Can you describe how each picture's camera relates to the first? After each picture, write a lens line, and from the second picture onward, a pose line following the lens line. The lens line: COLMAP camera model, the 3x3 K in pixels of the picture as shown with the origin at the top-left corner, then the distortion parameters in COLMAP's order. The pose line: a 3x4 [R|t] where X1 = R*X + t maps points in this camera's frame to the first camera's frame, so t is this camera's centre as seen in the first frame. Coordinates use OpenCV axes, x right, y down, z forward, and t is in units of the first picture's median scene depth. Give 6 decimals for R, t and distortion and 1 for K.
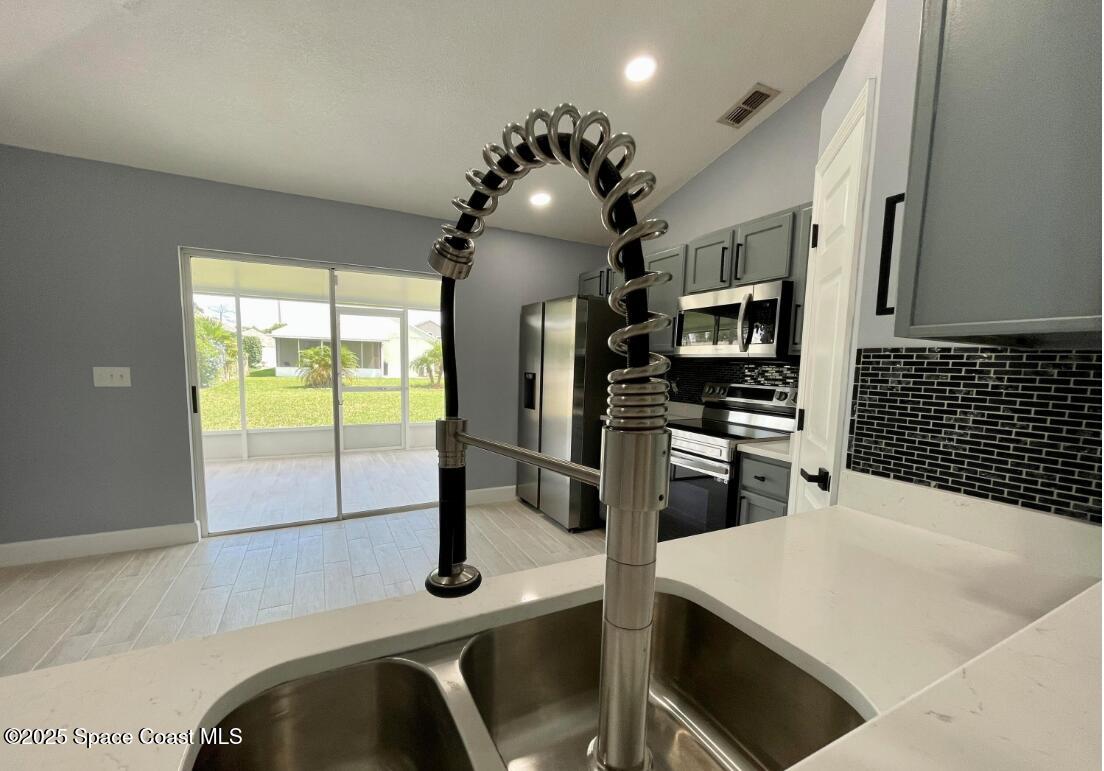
lens RADIAL K [[445.2, 0, 549.6], [0, 445.2, 409.0], [0, 0, 1]] dist [0.000232, -0.000004]
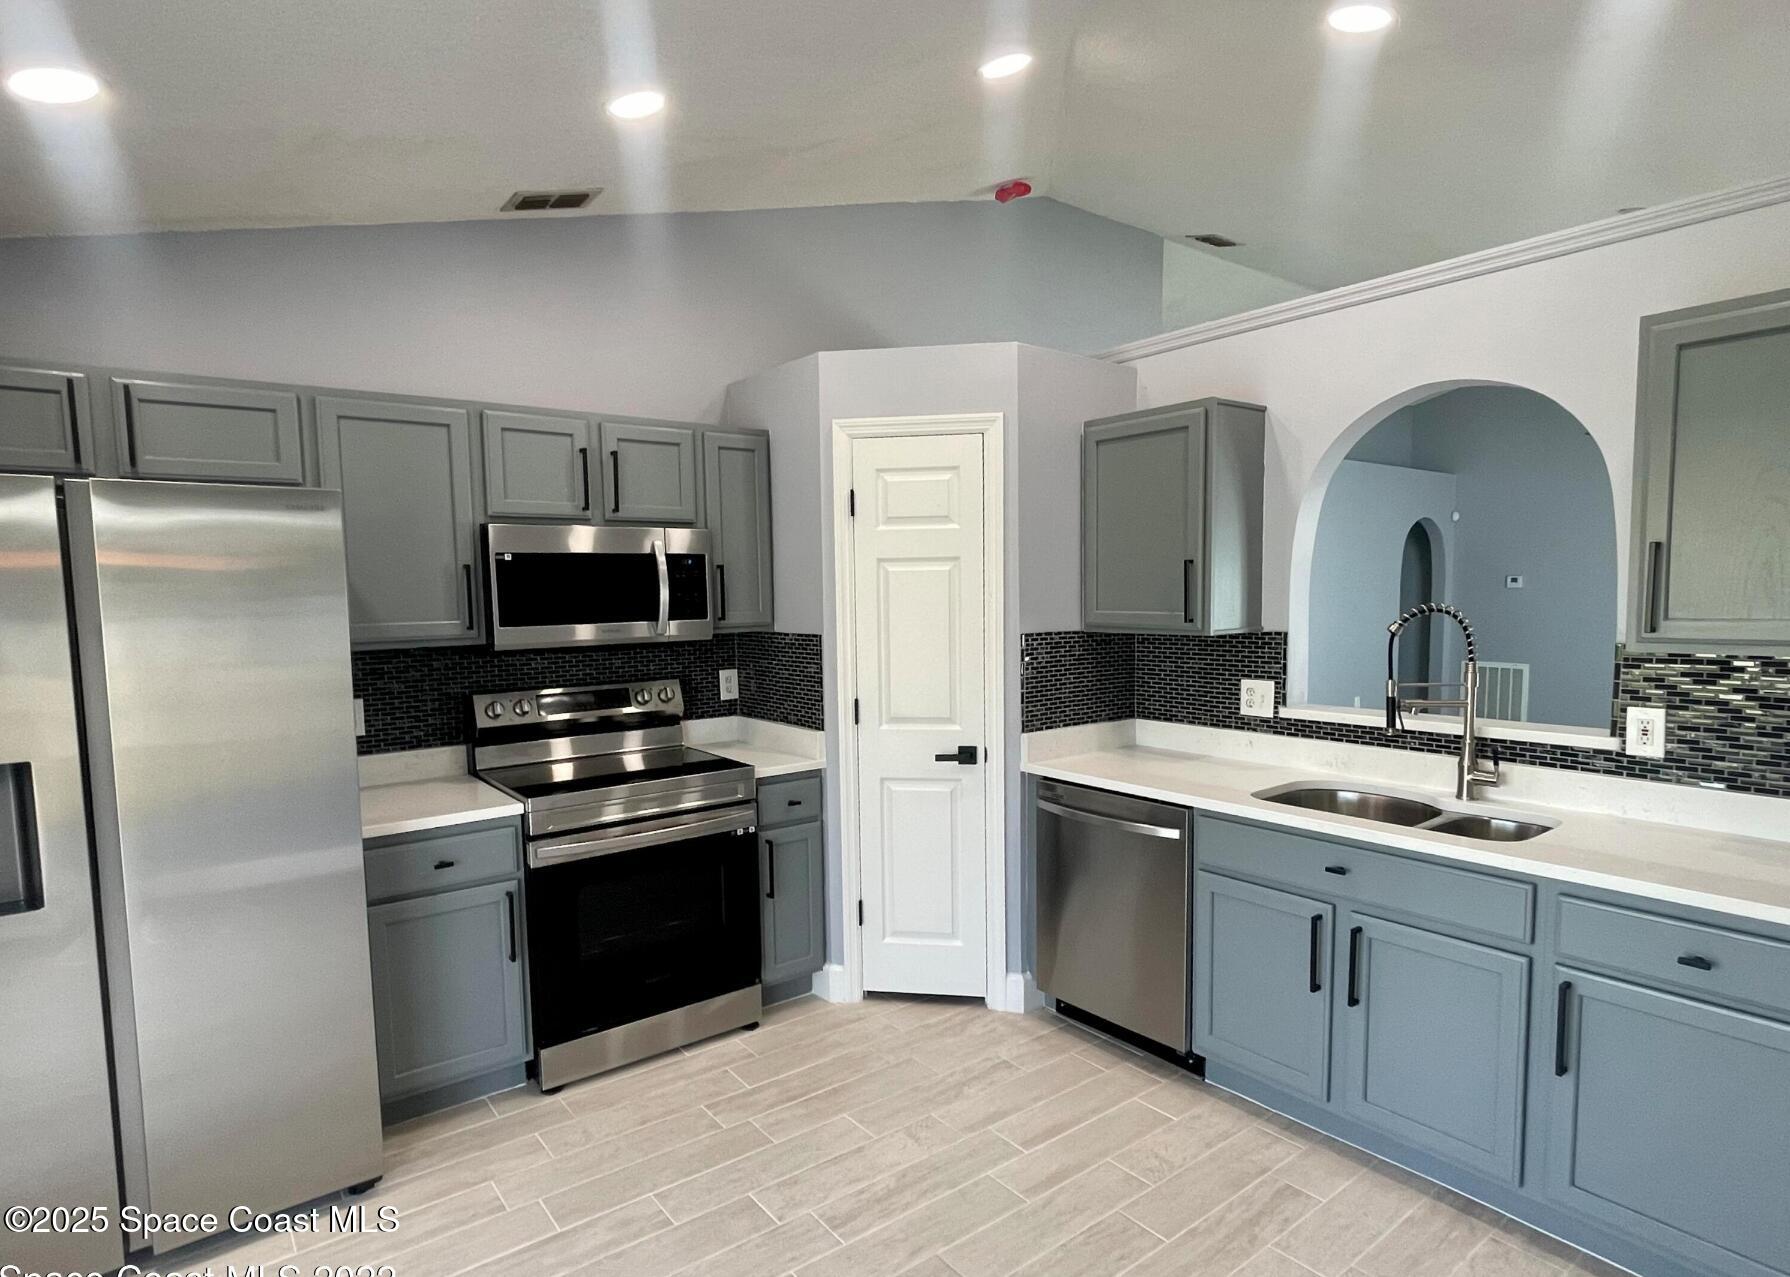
lens RADIAL K [[963.7, 0, 896.3], [0, 963.7, 663.1], [0, 0, 1]] dist [0.003383, -0.009139]
pose [[-0.176641, -0.107600, 0.978376, -1.854429], [0.112544, 0.985279, 0.128679, -0.438152], [-0.977820, 0.132840, -0.161931, 1.781189]]
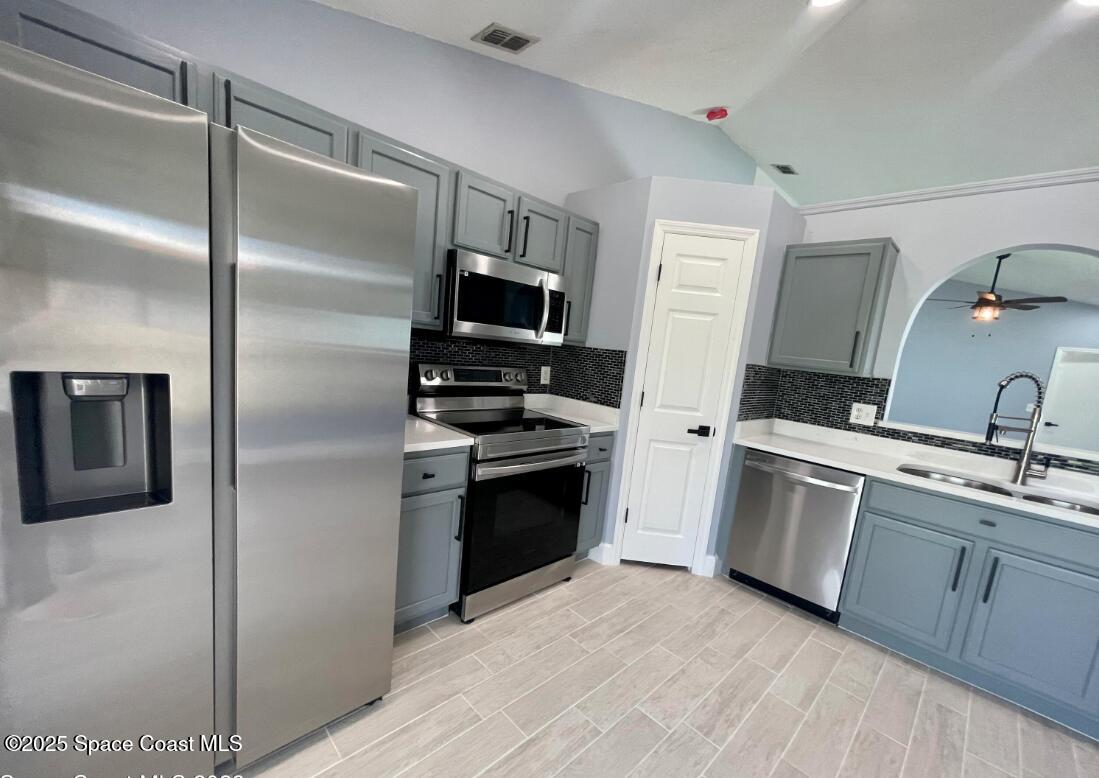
lens RADIAL K [[449.1, 0, 550.0], [0, 449.1, 408.0], [0, 0, 1]] dist [-0.000337, -0.000098]
pose [[-0.285892, -0.195380, 0.938132, -1.070581], [-0.010380, 0.979568, 0.200846, -0.347997], [-0.958206, 0.047682, -0.282079, 2.495356]]
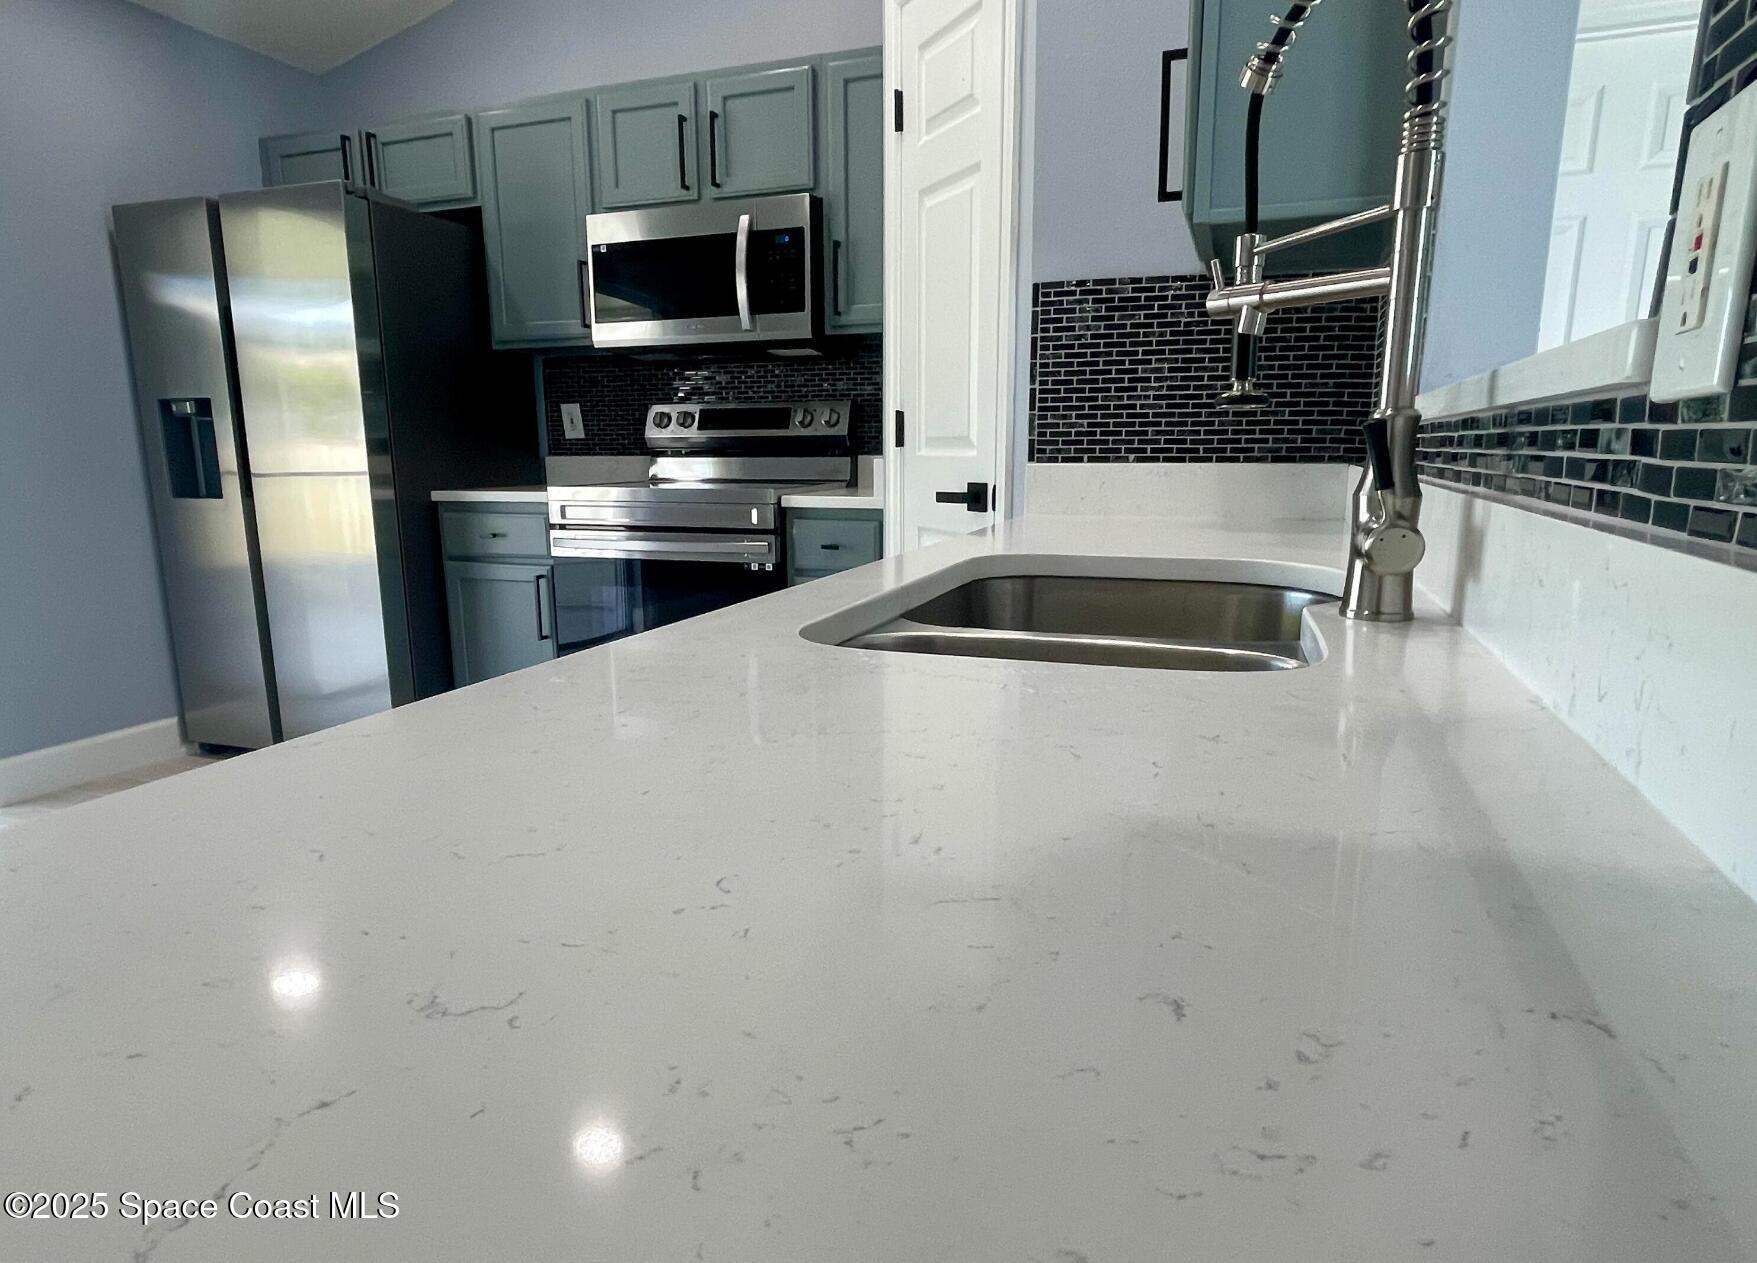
lens RADIAL K [[1039.6, 0, 873.4], [0, 1039.6, 663.2], [0, 0, 1]] dist [-0.002743, -0.001010]
pose [[0.736362, -0.174011, 0.653828, -0.664137], [0.099108, 0.983679, 0.150179, 0.181214], [-0.669289, -0.045787, 0.741590, -0.070397]]
